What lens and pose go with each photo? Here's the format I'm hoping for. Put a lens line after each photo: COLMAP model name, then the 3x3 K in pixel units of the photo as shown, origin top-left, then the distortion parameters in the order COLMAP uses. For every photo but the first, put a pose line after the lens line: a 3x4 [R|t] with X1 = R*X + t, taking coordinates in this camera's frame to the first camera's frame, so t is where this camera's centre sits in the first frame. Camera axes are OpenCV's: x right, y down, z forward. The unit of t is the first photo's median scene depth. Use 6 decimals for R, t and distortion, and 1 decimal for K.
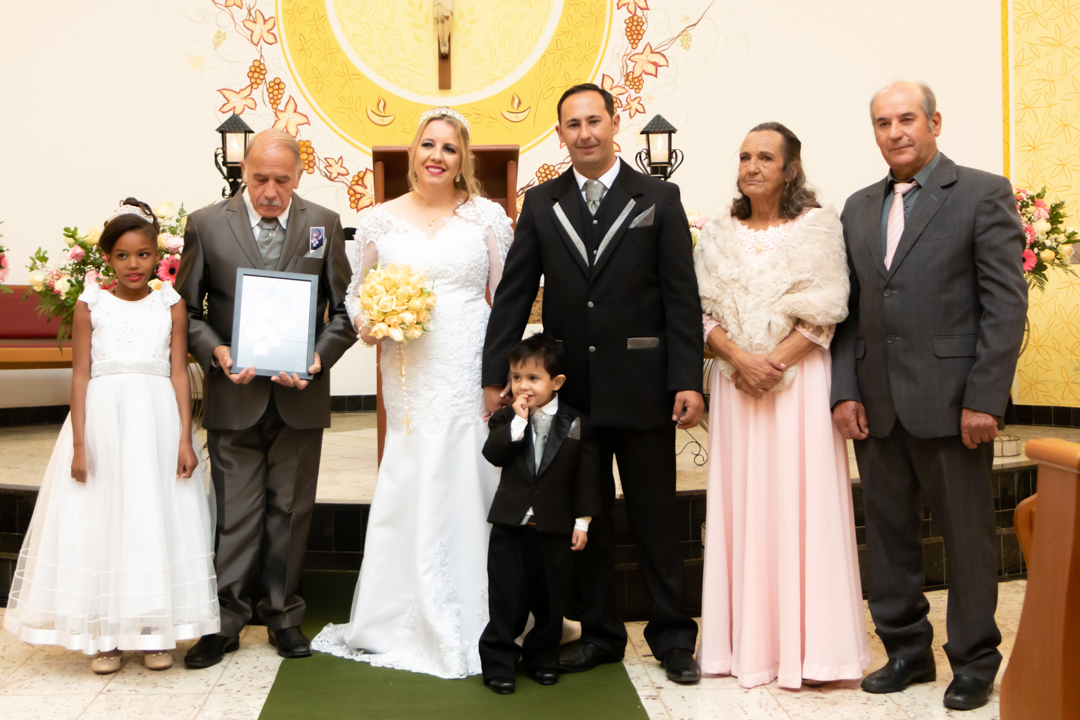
lens RADIAL K [[1495.1, 0, 474.9], [0, 1495.1, 275.6], [0, 0, 1]] dist [0.001388, 0.025219]
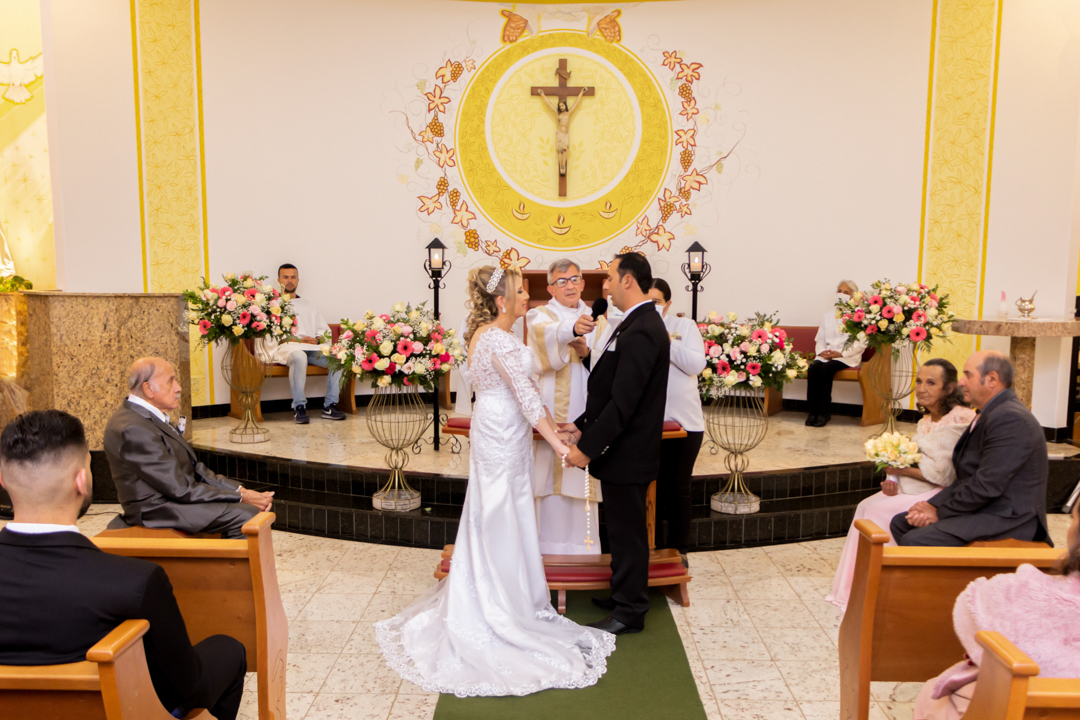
lens RADIAL K [[1035.1, 0, 536.0], [0, 1035.1, 413.6], [0, 0, 1]] dist [0.009541, 0.001868]
pose [[0.999190, 0.019088, -0.035436, -0.005257], [-0.013787, 0.989449, 0.144222, -0.056938], [0.037815, -0.143616, 0.988911, -0.100020]]
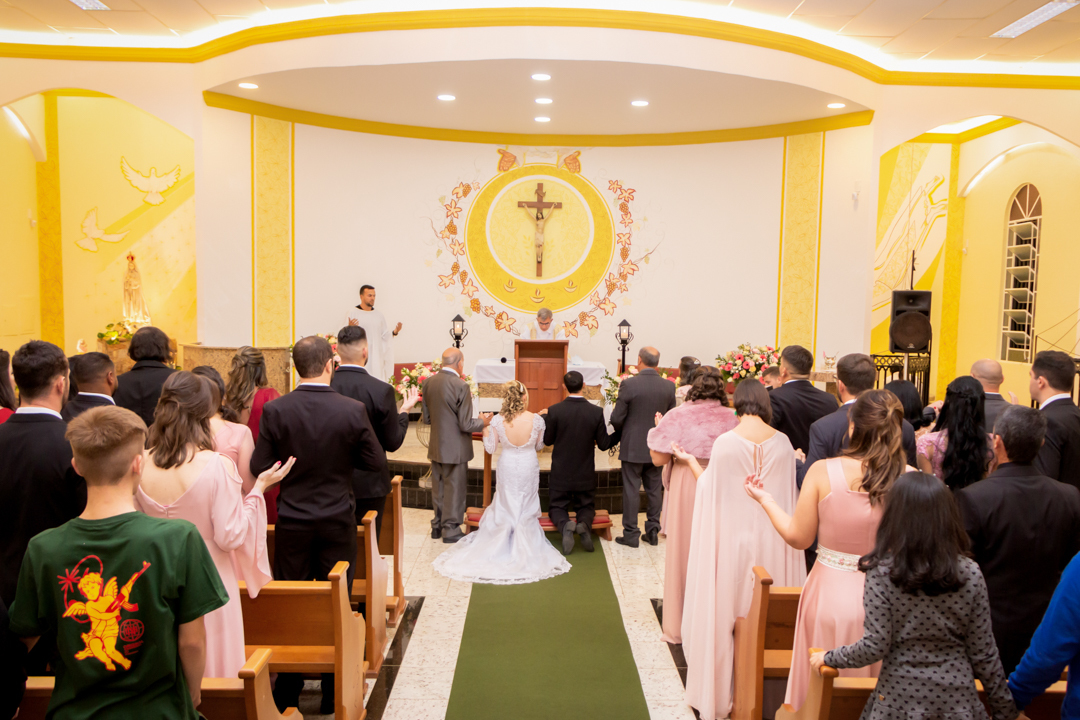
lens RADIAL K [[942.4, 0, 565.8], [0, 942.4, 378.3], [0, 0, 1]] dist [0.017716, 0.002706]
pose [[0.999344, 0.028398, 0.022457, -0.007486], [-0.030361, 0.995245, 0.092553, -0.106332], [-0.019722, -0.093175, 0.995454, -0.423019]]
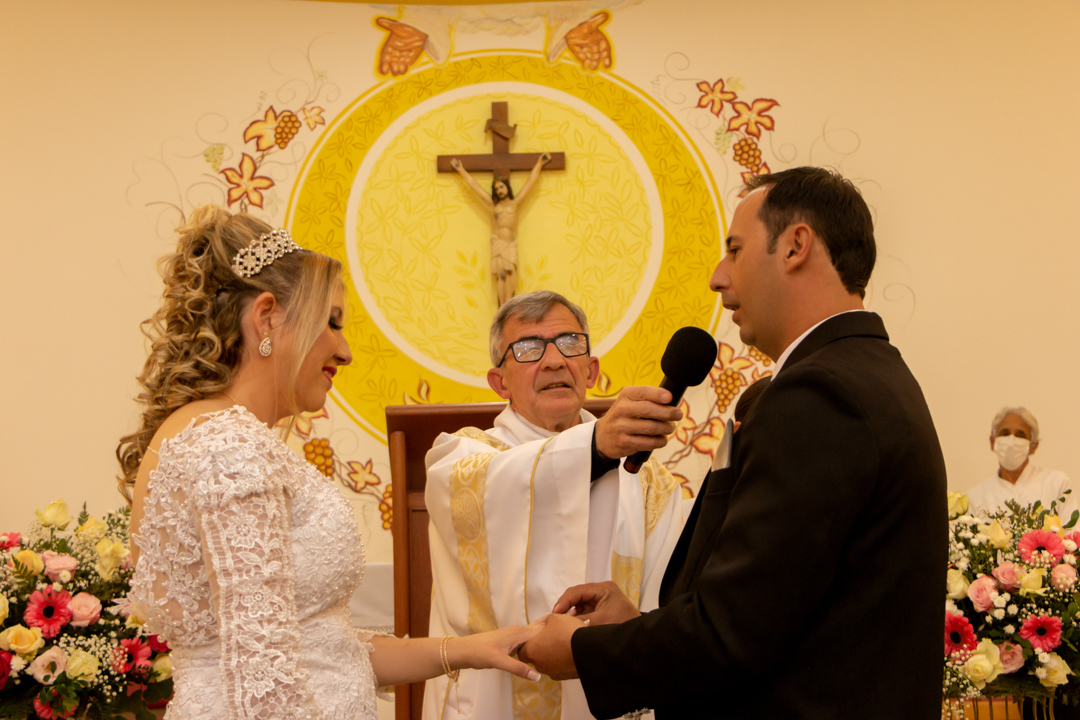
lens RADIAL K [[1656.3, 0, 540.0], [0, 1656.3, 360.0], [0, 0, 1]] dist [0.026630, 0.001848]
pose [[0.999752, -0.021575, -0.005487, 0.000511], [0.020421, 0.986943, -0.159769, 0.004592], [0.008862, 0.159617, 0.987139, 0.183726]]
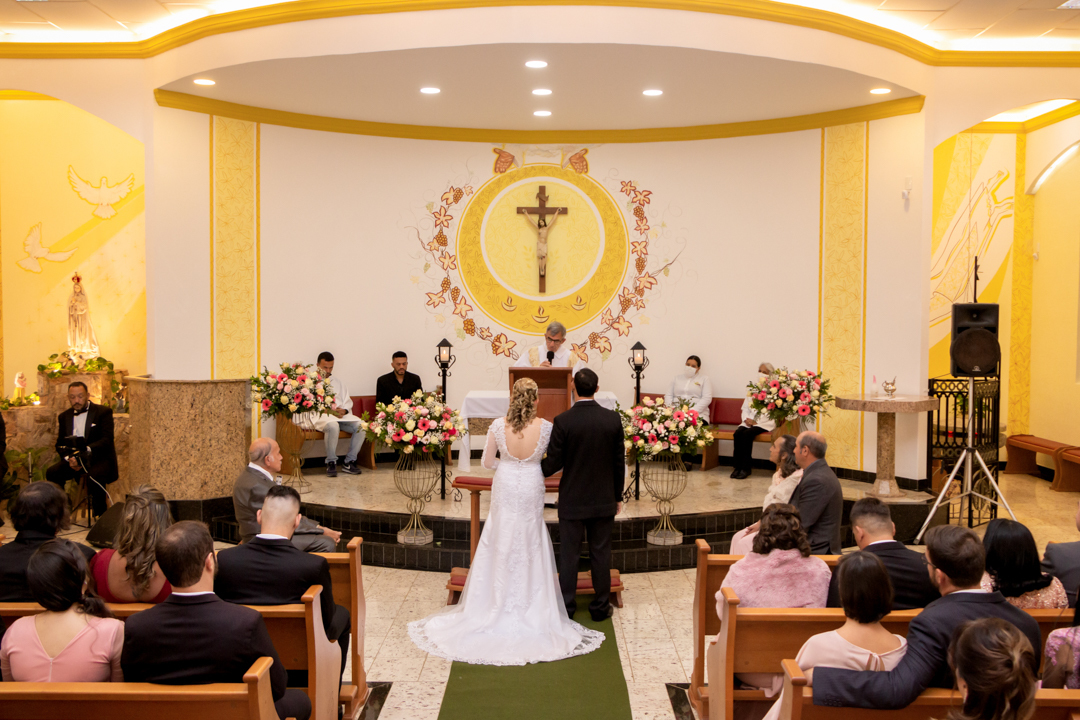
lens RADIAL K [[1055.8, 0, 561.5], [0, 1055.8, 356.7], [0, 0, 1]] dist [-0.004216, 0.007375]
pose [[0.999863, 0.016083, -0.003895, 0.011668], [-0.015875, 0.998700, 0.048441, -0.109960], [0.004669, -0.048372, 0.998818, -0.375336]]
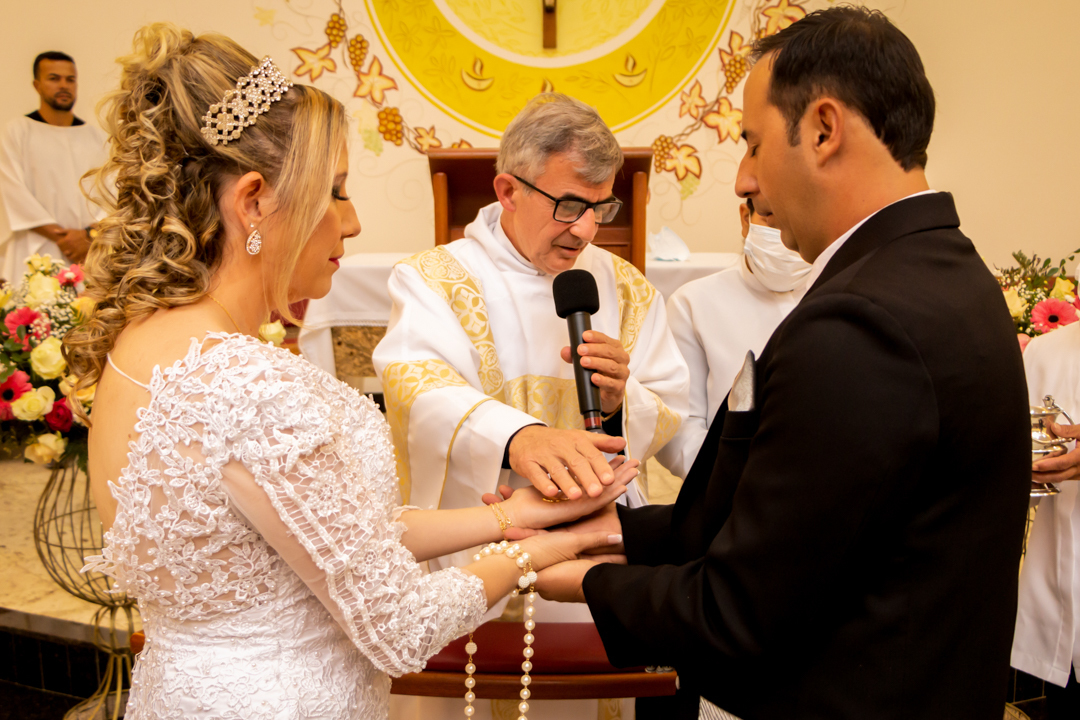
lens RADIAL K [[1181.9, 0, 538.0], [0, 1181.9, 430.4], [0, 0, 1]] dist [-0.047587, 0.014878]
pose [[0.999473, 0.011263, -0.030448, -0.003361], [-0.005136, 0.980939, 0.194250, -0.038802], [0.032055, -0.193991, 0.980479, 0.280904]]
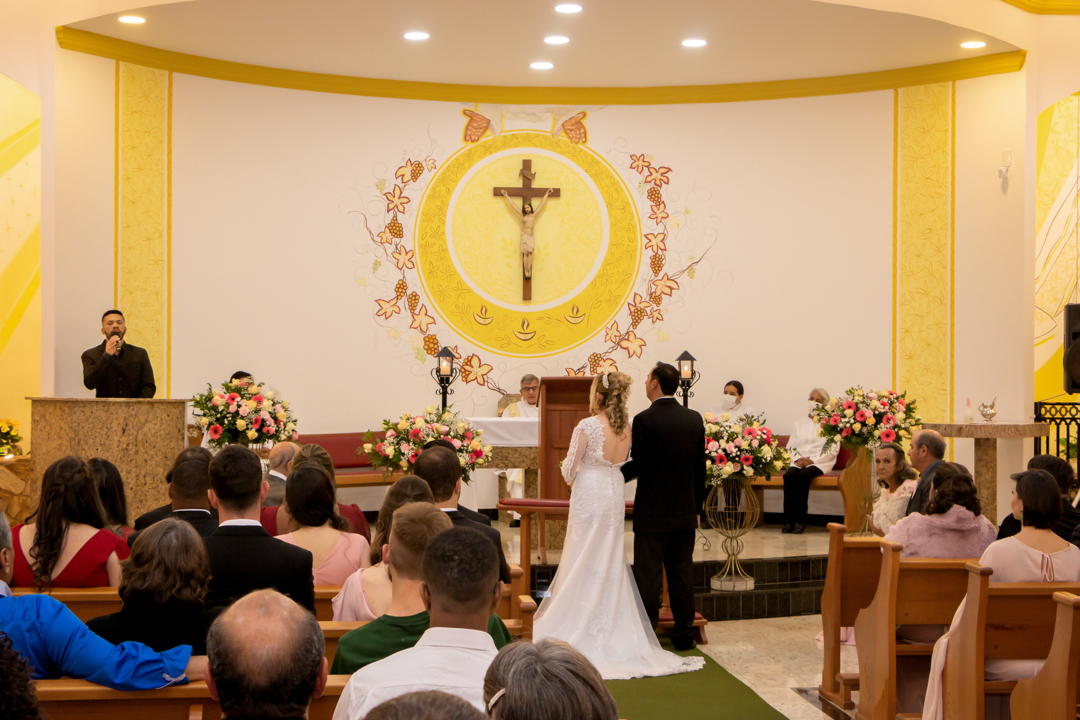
lens RADIAL K [[1759.7, 0, 539.6], [0, 1759.7, 383.2], [0, 0, 1]] dist [0.041544, 0.081224]
pose [[0.996186, 0.014463, 0.086049, -0.156814], [-0.015025, 0.999870, 0.005891, -0.054788], [-0.085952, -0.007161, 0.996274, -0.726528]]
